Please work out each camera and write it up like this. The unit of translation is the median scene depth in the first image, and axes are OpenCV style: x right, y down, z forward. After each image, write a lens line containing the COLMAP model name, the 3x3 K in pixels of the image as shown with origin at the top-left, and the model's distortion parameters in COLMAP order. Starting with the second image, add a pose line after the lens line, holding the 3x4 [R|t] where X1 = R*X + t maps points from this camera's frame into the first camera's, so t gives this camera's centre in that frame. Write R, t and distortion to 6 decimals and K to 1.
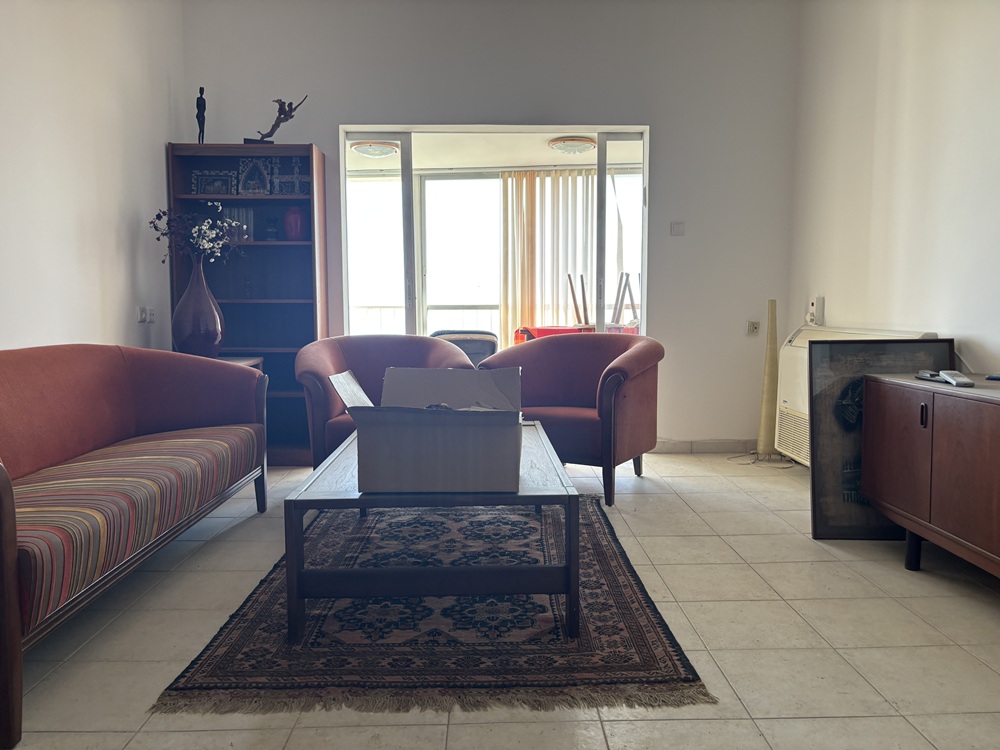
lens RADIAL K [[760.2, 0, 506.2], [0, 760.2, 371.2], [0, 0, 1]] dist [0.070803, -0.081721]
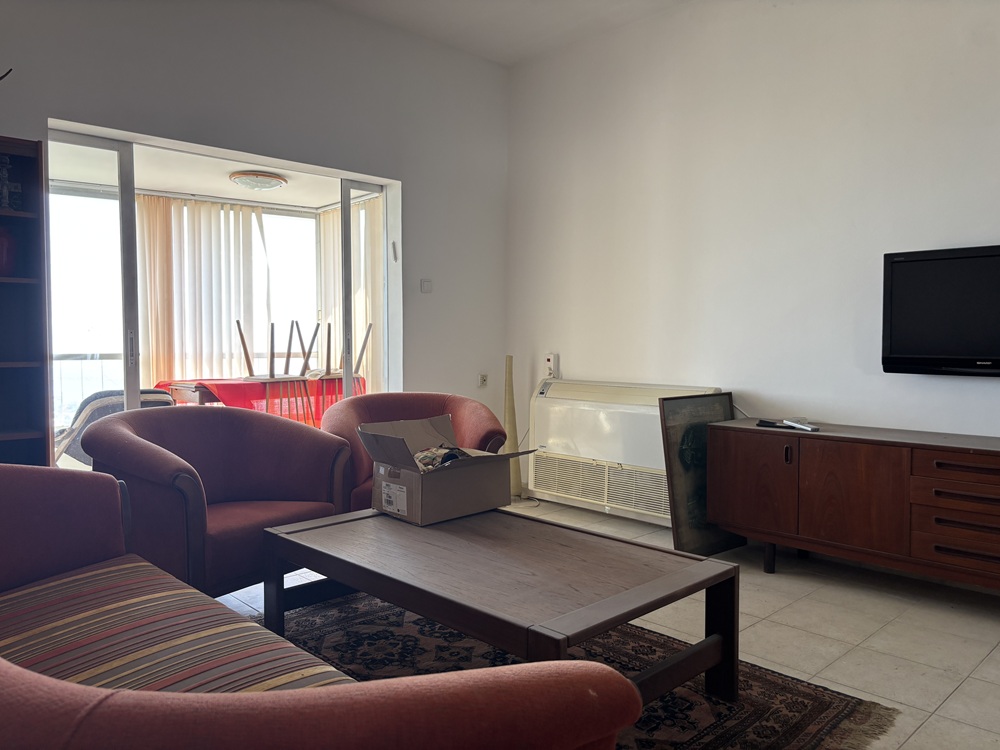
lens RADIAL K [[760.2, 0, 507.6], [0, 760.2, 373.2], [0, 0, 1]] dist [0.070803, -0.081721]
pose [[0.739253, -0.025192, 0.672956, -0.542879], [0.052375, 0.998424, -0.020159, -0.062965], [-0.671388, 0.050148, 0.739407, 0.260673]]
